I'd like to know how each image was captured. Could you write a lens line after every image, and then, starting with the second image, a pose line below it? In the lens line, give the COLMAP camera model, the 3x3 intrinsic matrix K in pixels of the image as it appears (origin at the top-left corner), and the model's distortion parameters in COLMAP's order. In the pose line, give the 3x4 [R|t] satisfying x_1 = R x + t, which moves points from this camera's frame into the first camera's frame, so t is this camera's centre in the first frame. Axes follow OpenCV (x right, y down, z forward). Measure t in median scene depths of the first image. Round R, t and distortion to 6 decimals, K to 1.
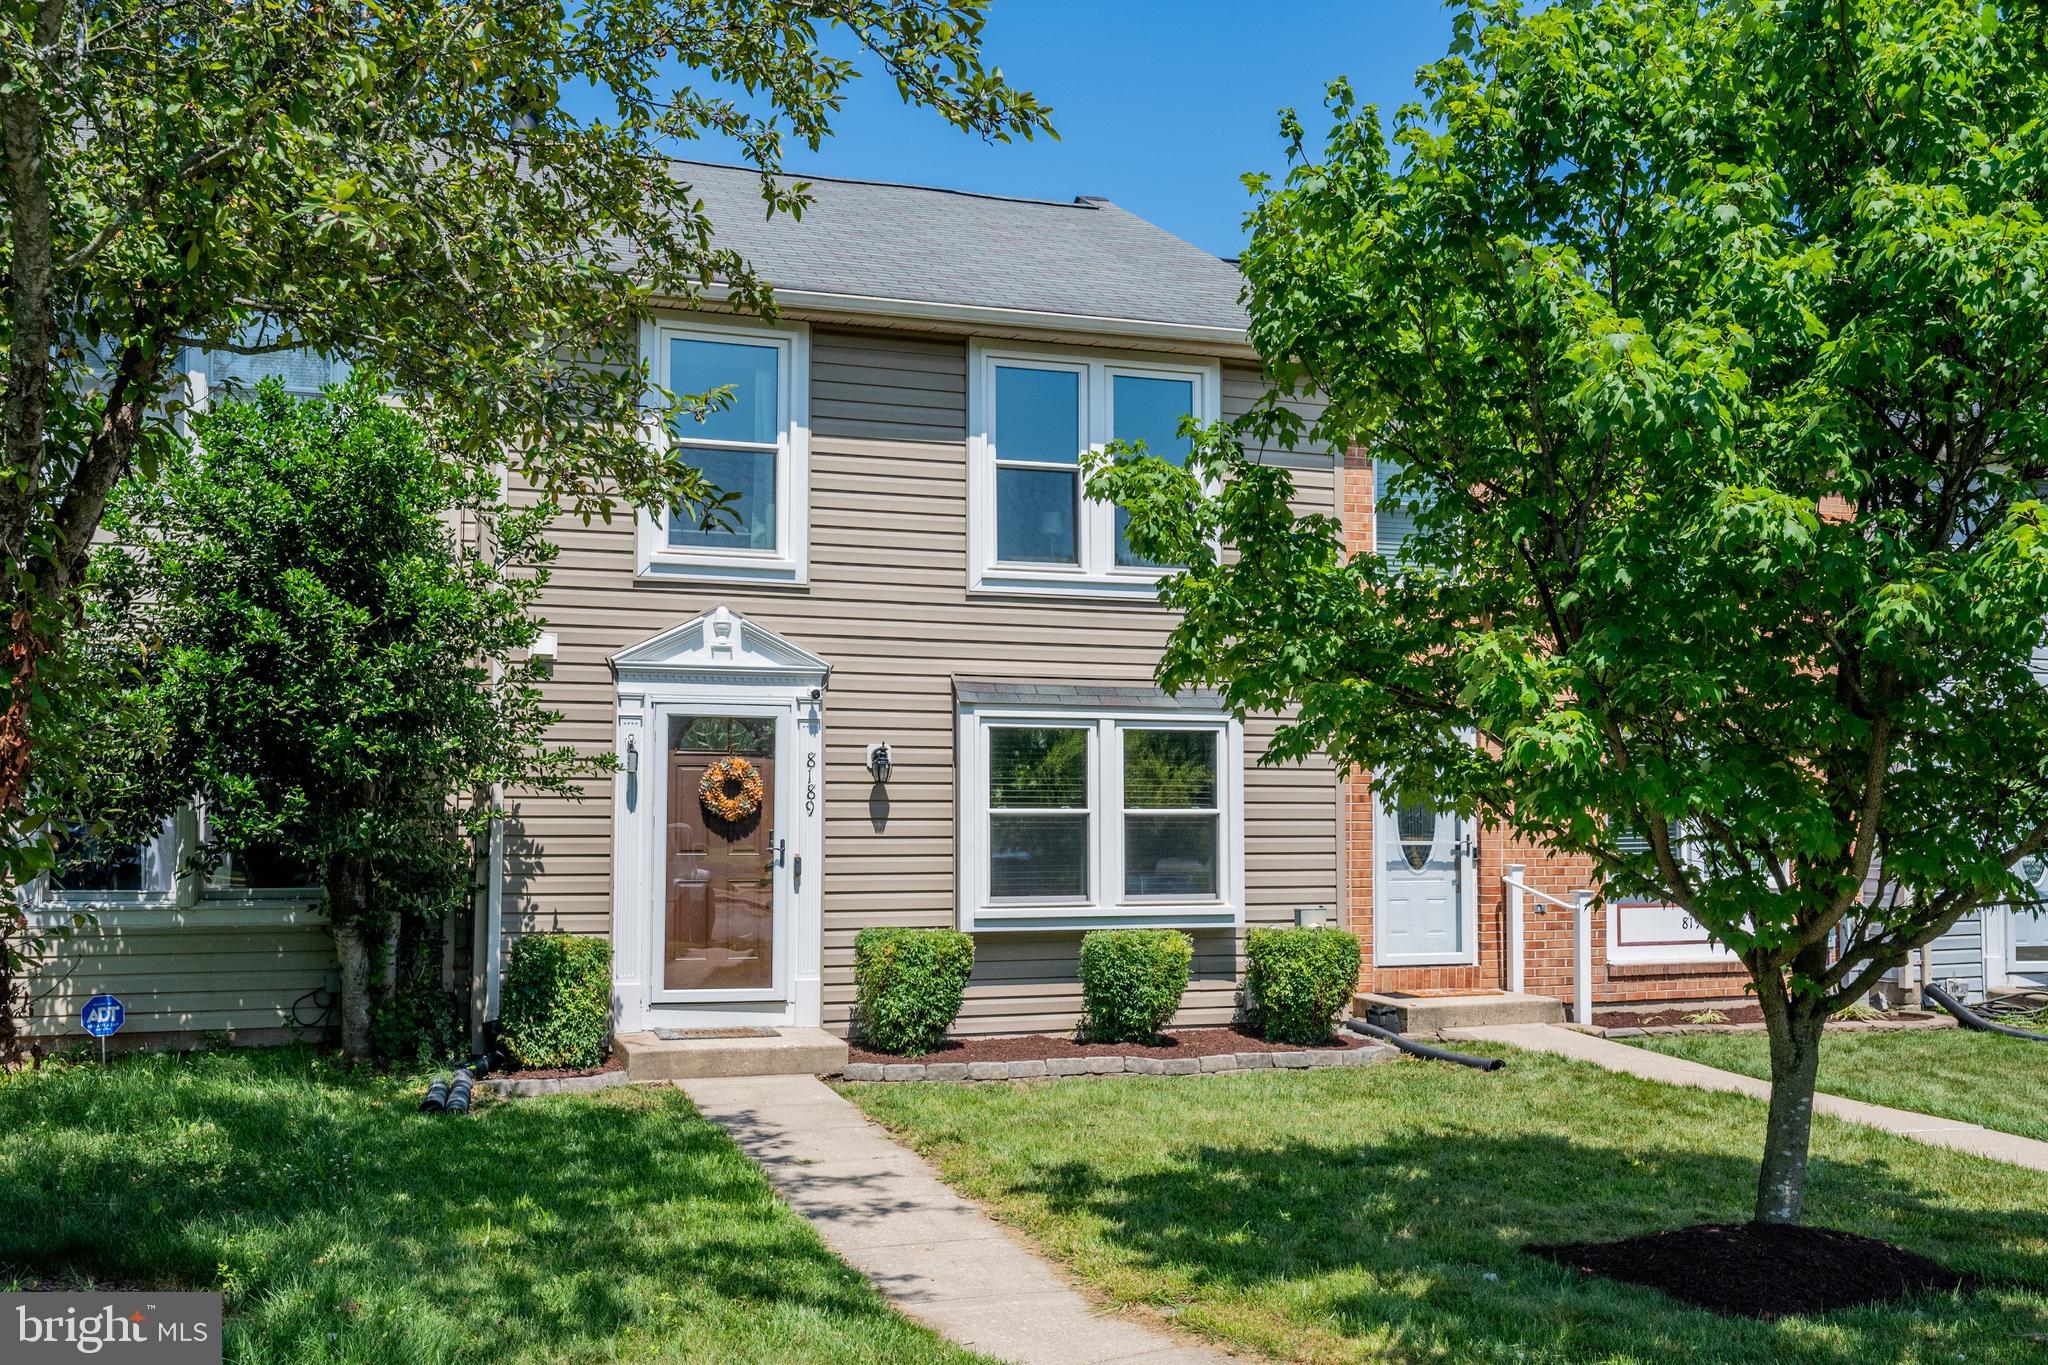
lens RADIAL K [[1764.5, 0, 1024.0], [0, 1764.5, 682.5], [0, 0, 1]] dist [-0.022804, 0.003765]
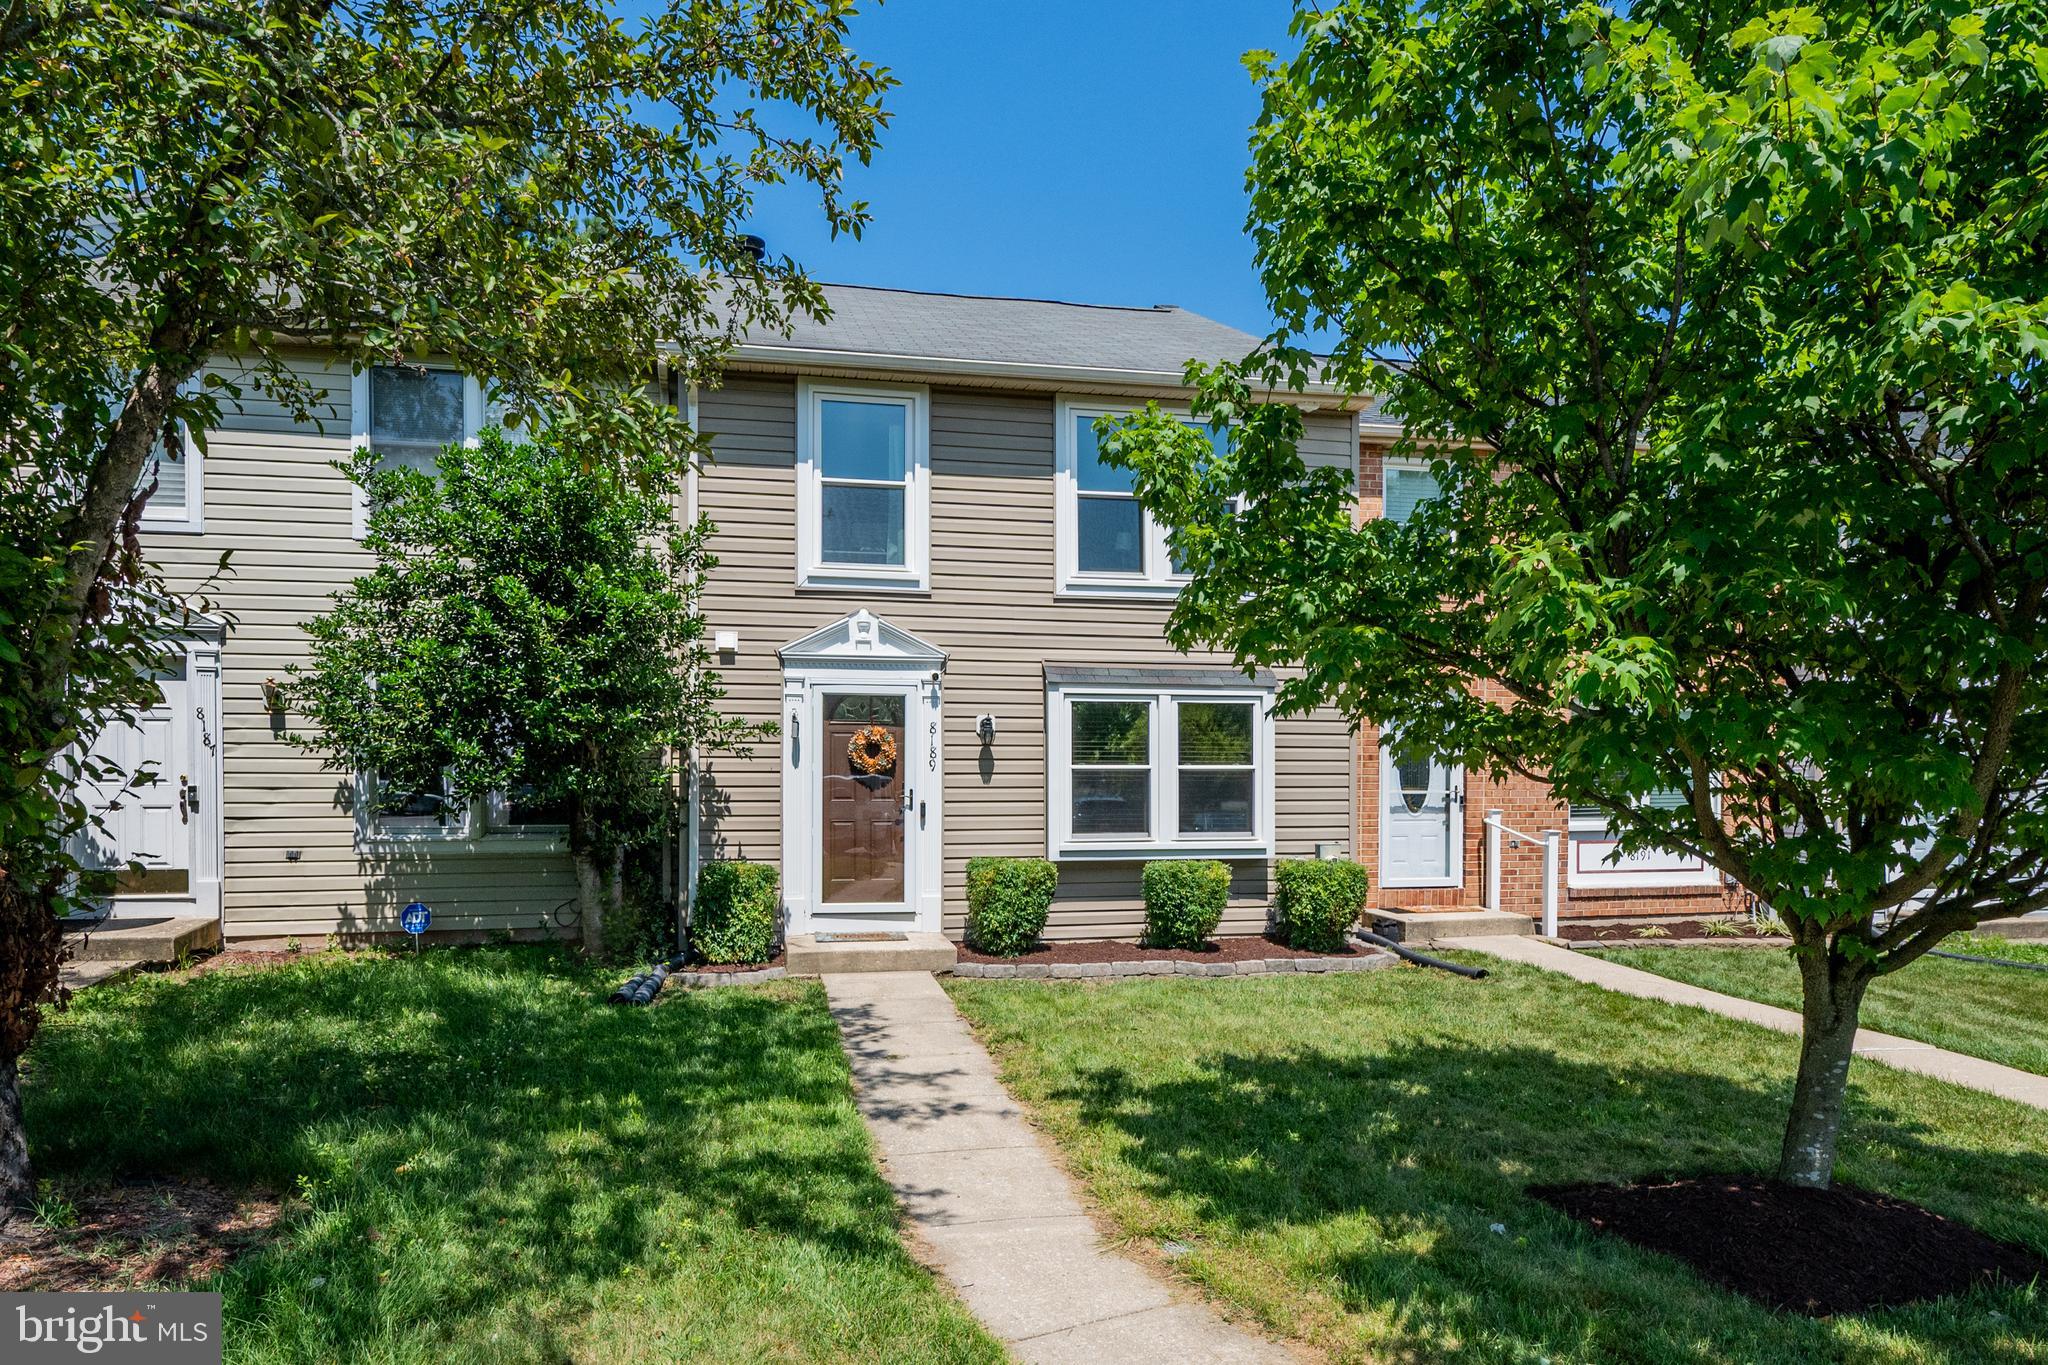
lens RADIAL K [[1116.6, 0, 1023.8], [0, 1116.6, 767.0], [0, 0, 1]] dist [-0.007932, -0.001342]
pose [[0.993739, -0.000972, -0.111719, 0.040430], [0.008854, 0.997502, 0.070077, 0.017430], [0.111372, -0.070628, 0.991266, 0.213602]]
